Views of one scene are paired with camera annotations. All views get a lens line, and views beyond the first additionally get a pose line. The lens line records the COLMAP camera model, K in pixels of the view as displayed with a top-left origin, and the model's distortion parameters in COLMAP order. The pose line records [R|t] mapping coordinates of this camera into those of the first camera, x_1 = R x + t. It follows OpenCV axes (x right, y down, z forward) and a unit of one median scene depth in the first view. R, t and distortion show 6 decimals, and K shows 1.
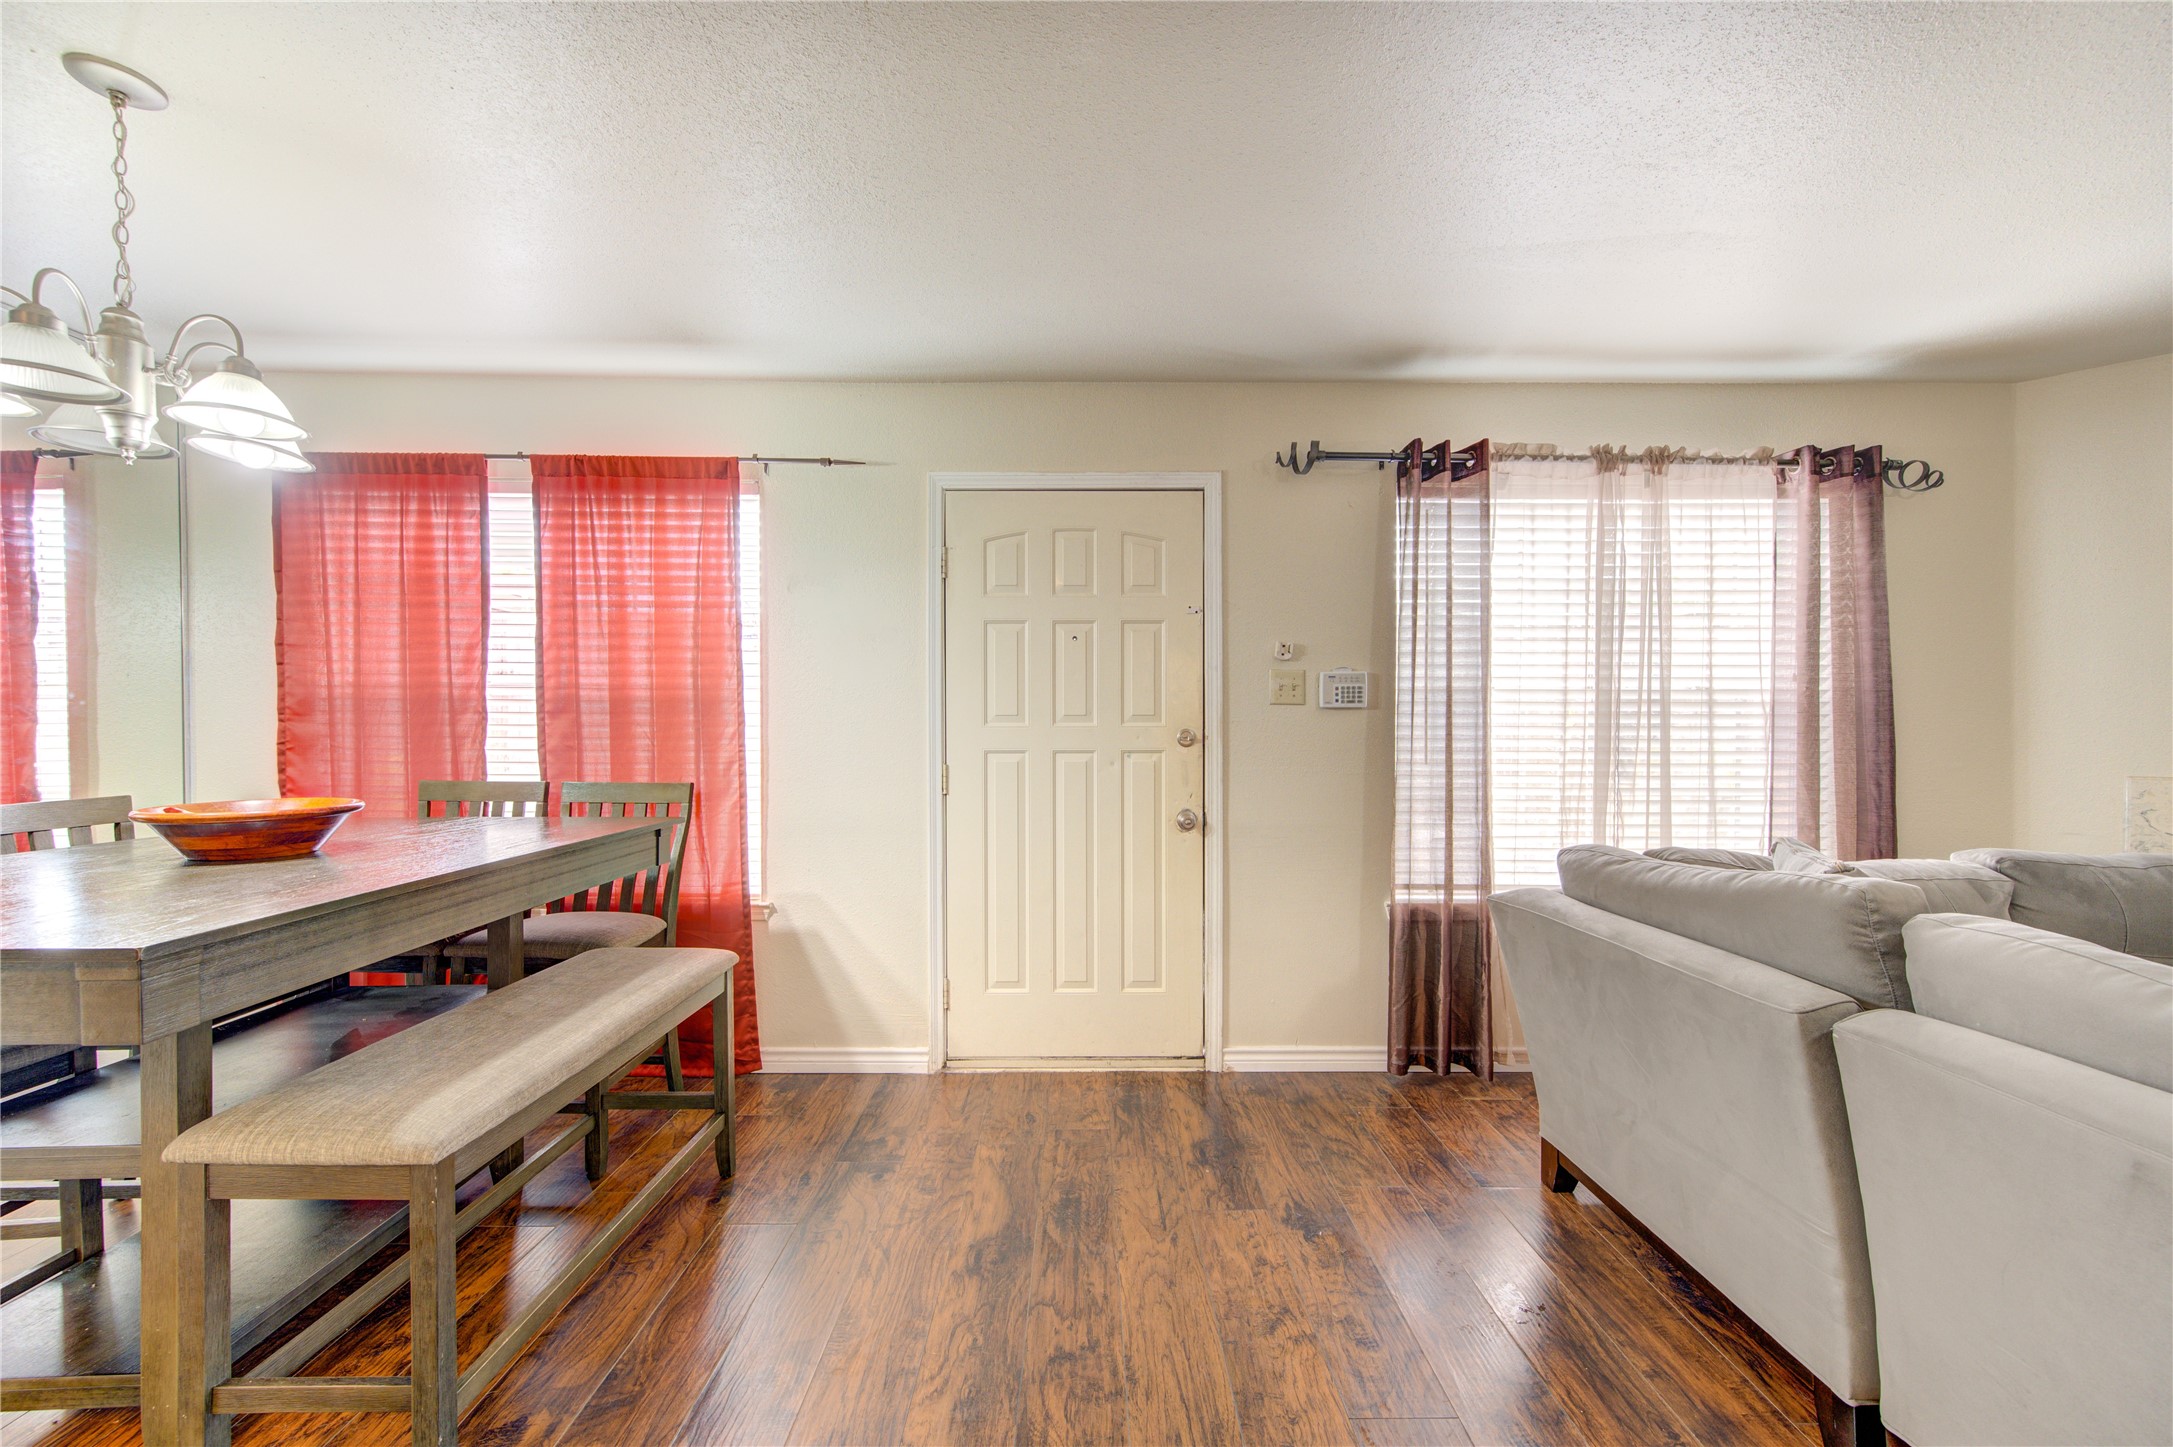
lens RADIAL K [[829.5, 0, 1088.9], [0, 829.5, 740.9], [0, 0, 1]] dist [0.001814, -0.000018]
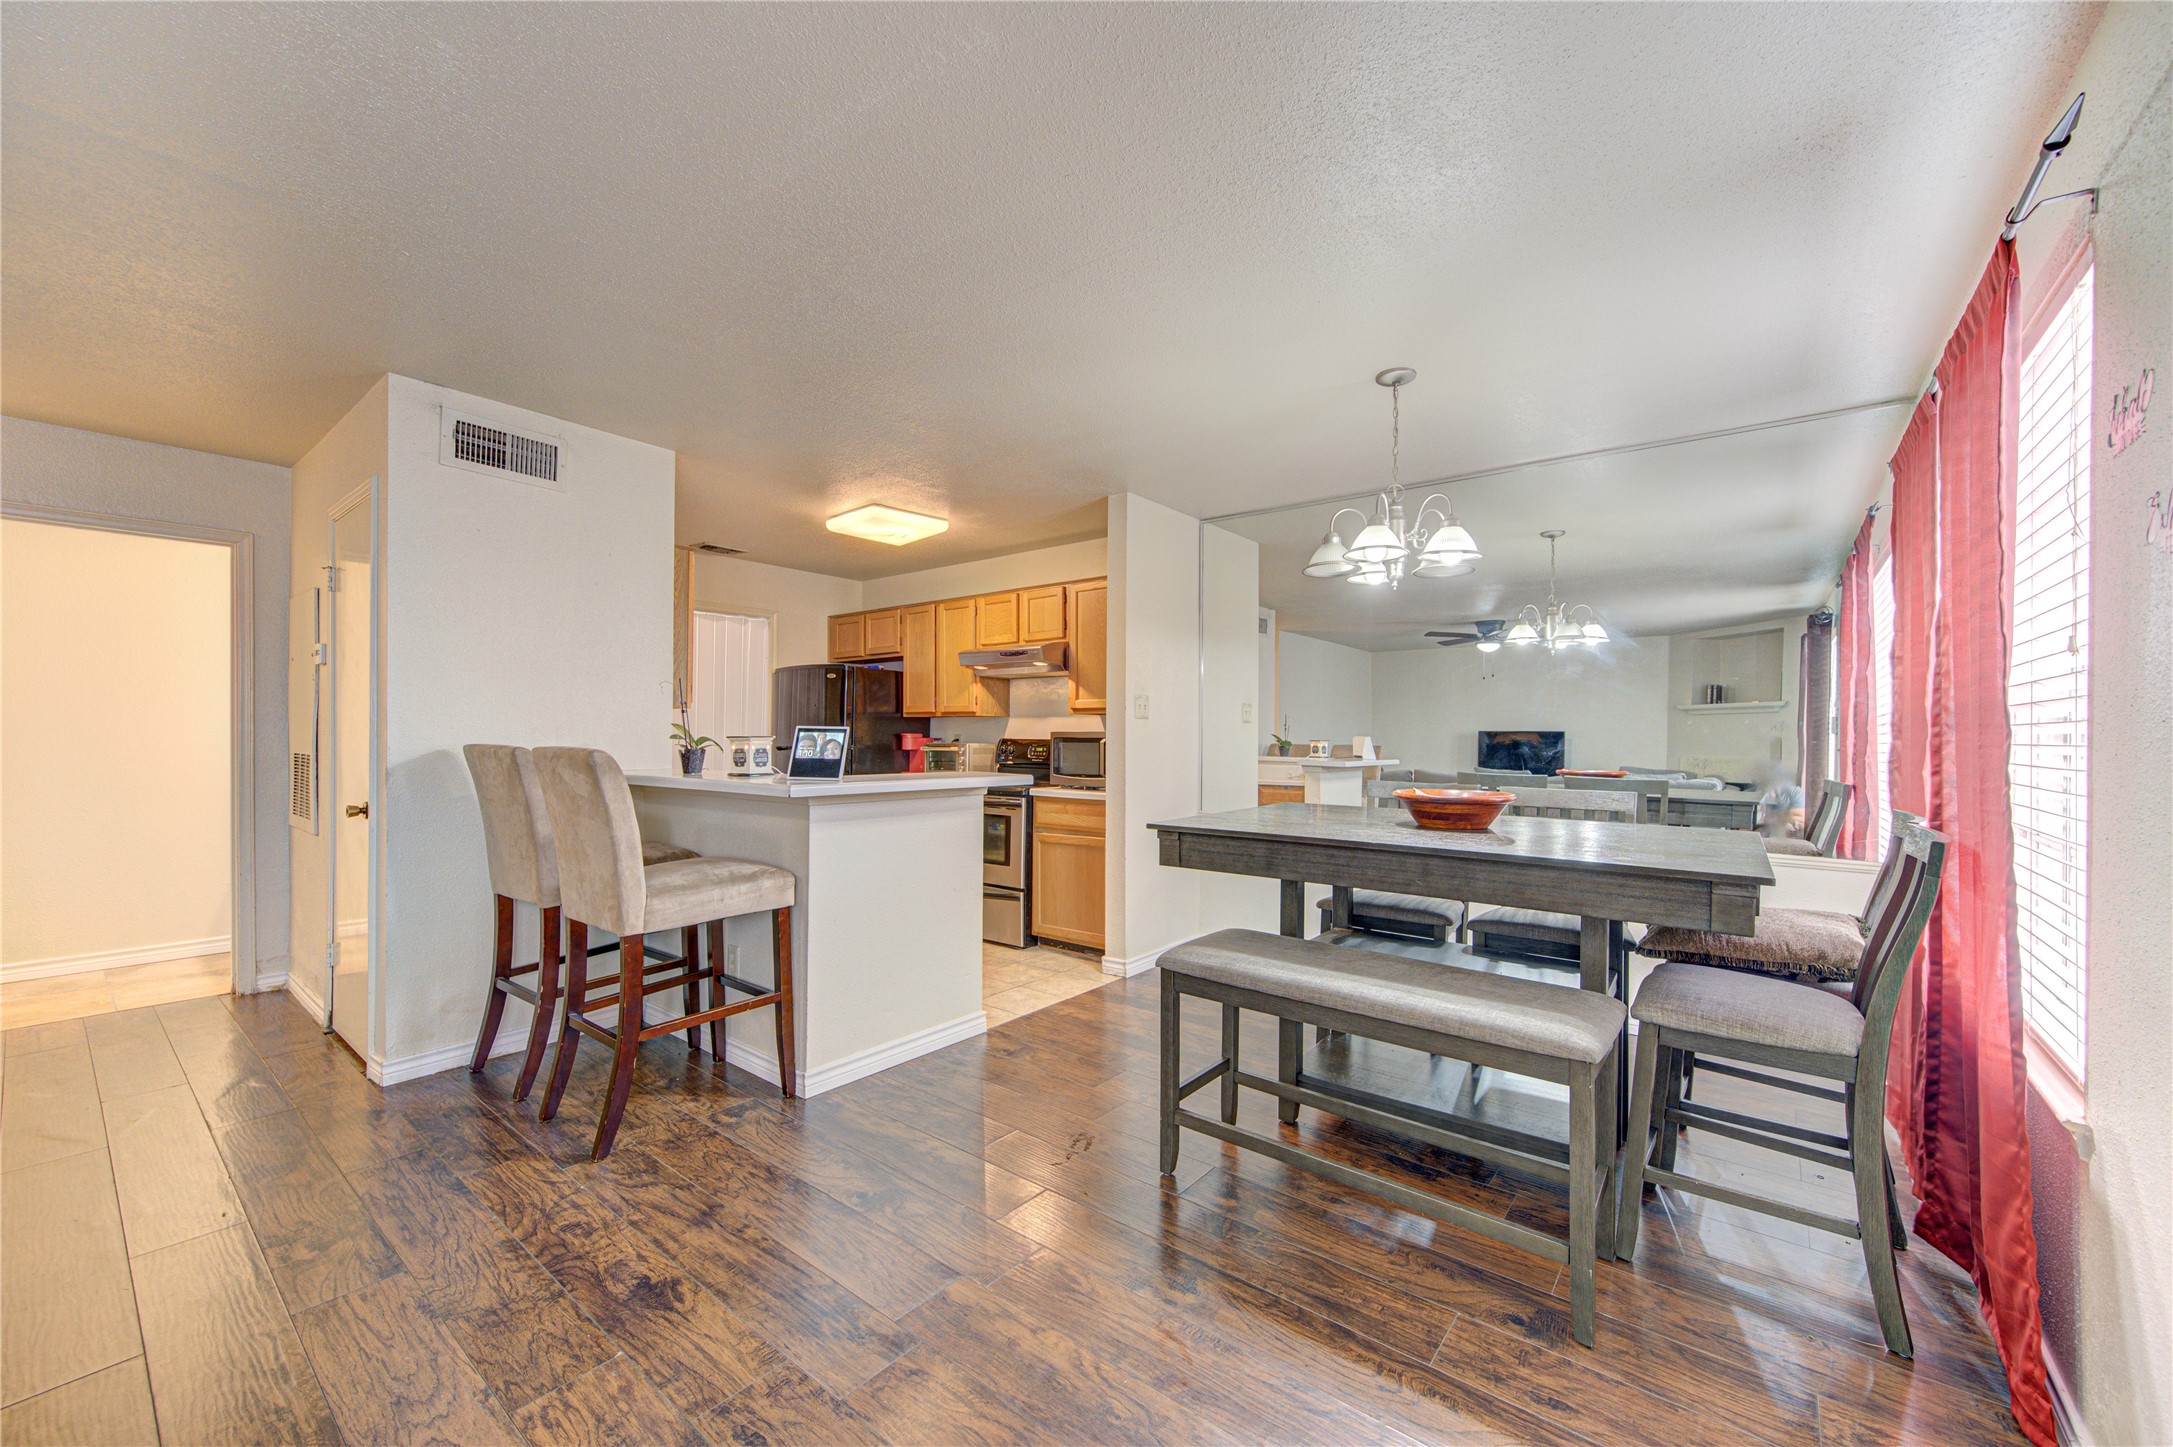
lens RADIAL K [[846.9, 0, 1092.8], [0, 846.9, 736.7], [0, 0, 1]] dist [0.001522, -0.000185]
pose [[-0.620936, -0.007002, -0.783830, 0.351121], [-0.028770, 0.999490, 0.013862, -0.014013], [0.783333, 0.031158, -0.620820, 0.888214]]
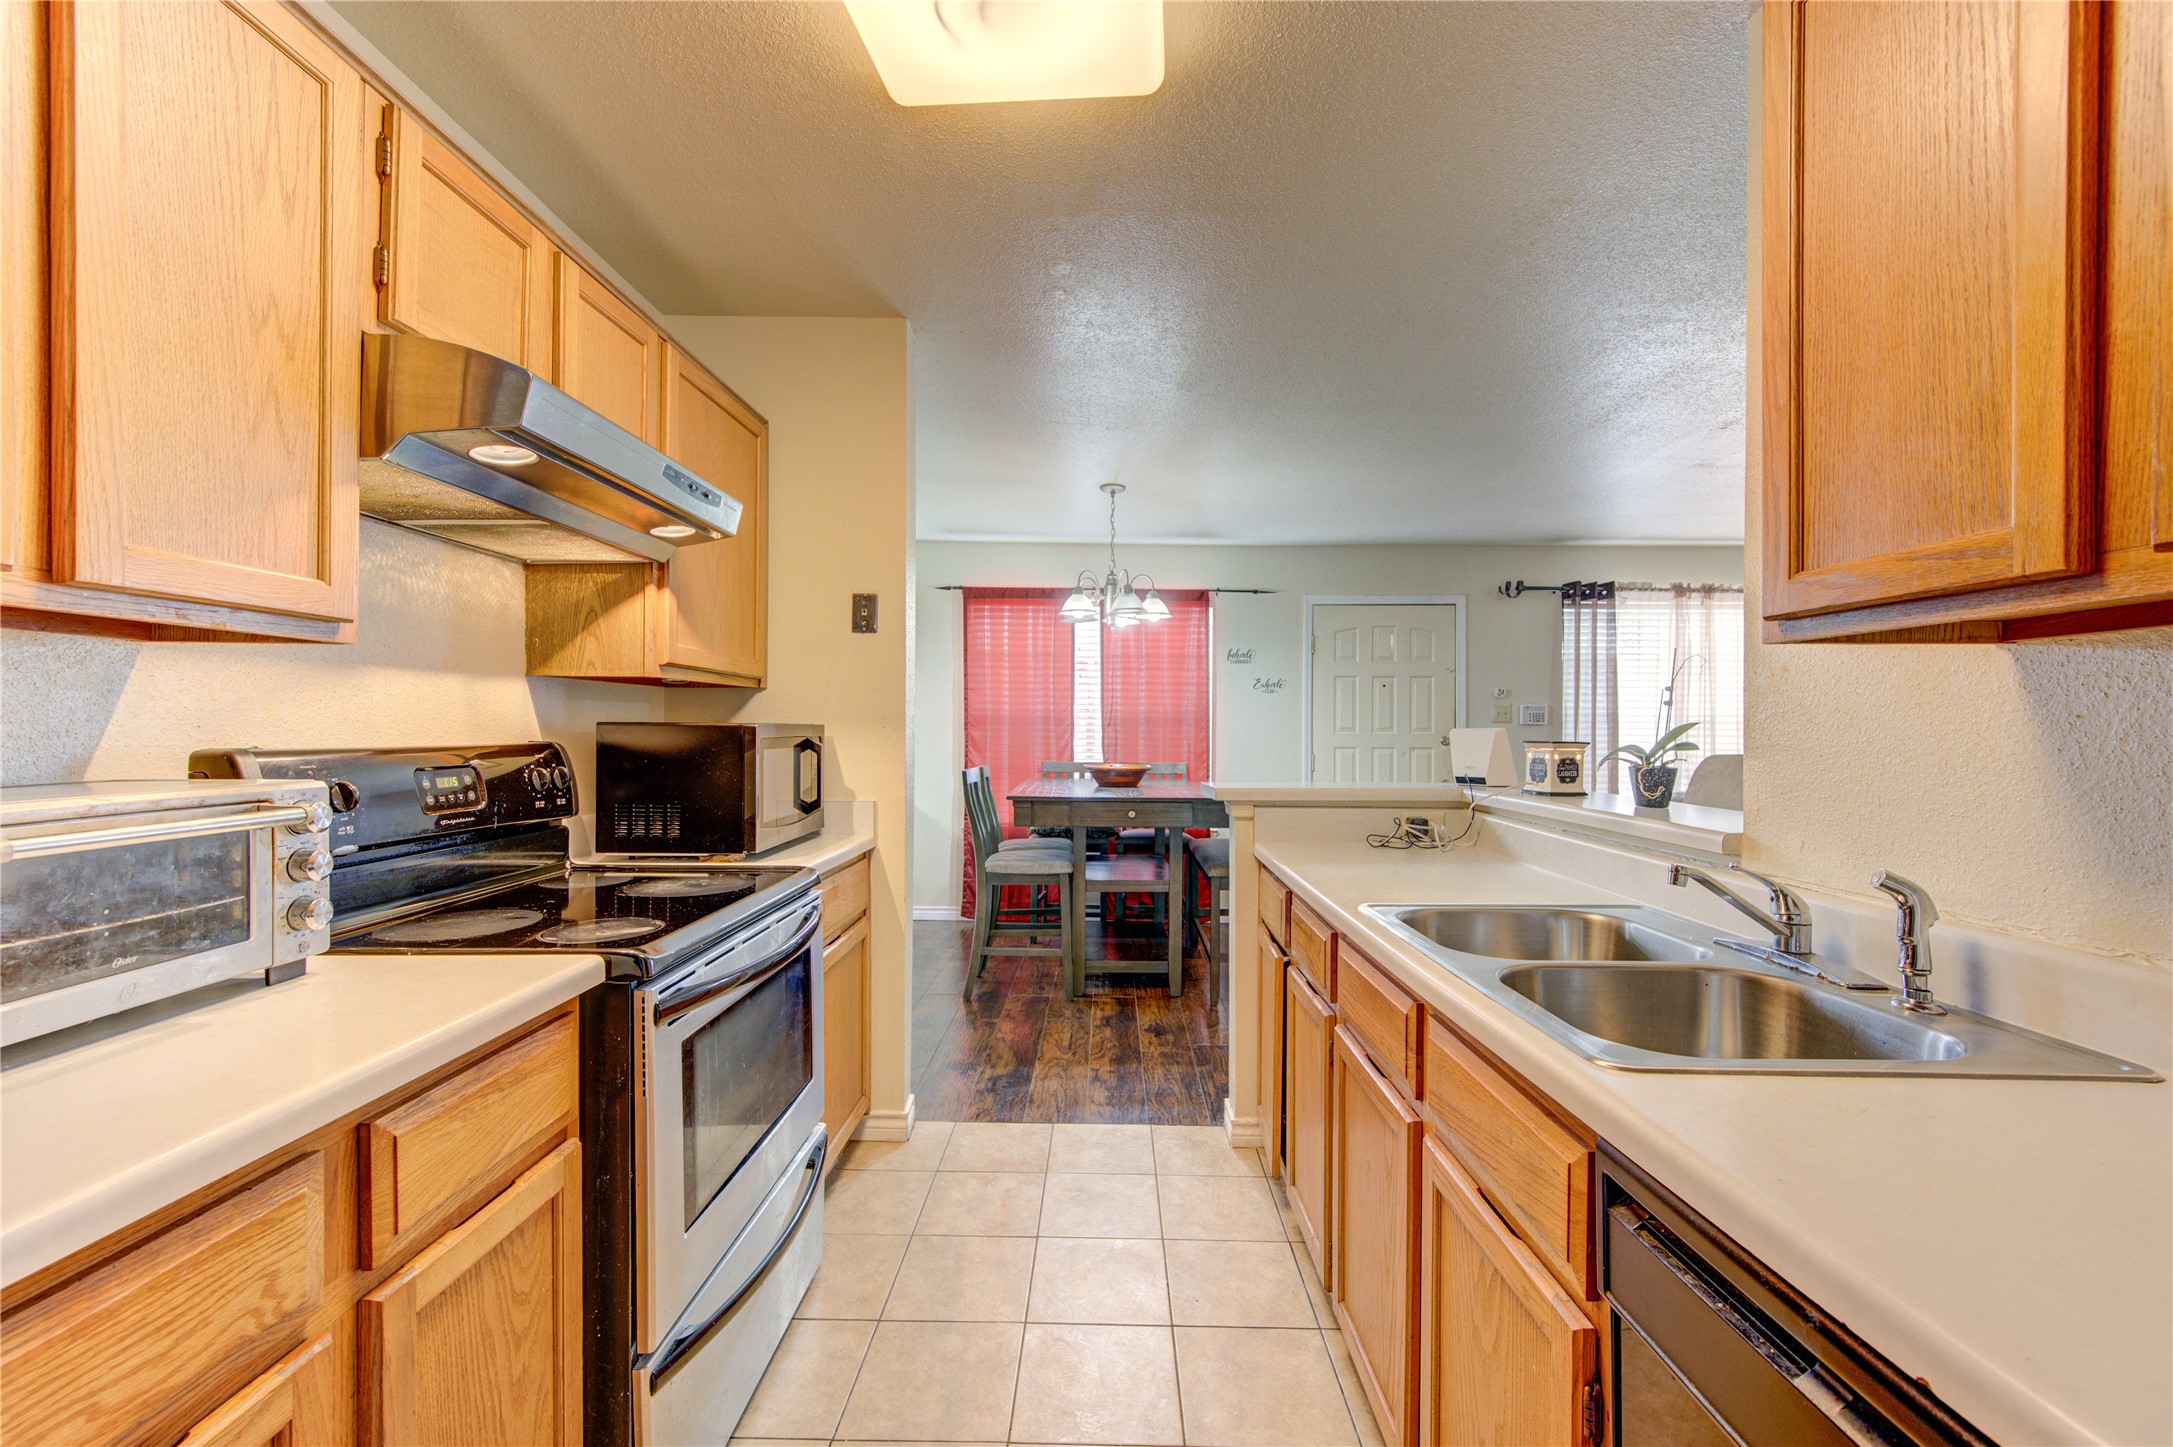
lens RADIAL K [[860.7, 0, 1091.7], [0, 860.7, 729.0], [0, 0, 1]] dist [-0.000141, -0.000073]
pose [[0.999774, 0.003803, -0.020930, -0.636581], [-0.004339, 0.999662, -0.025619, 0.022743], [0.020826, 0.025704, 0.999453, -0.922852]]
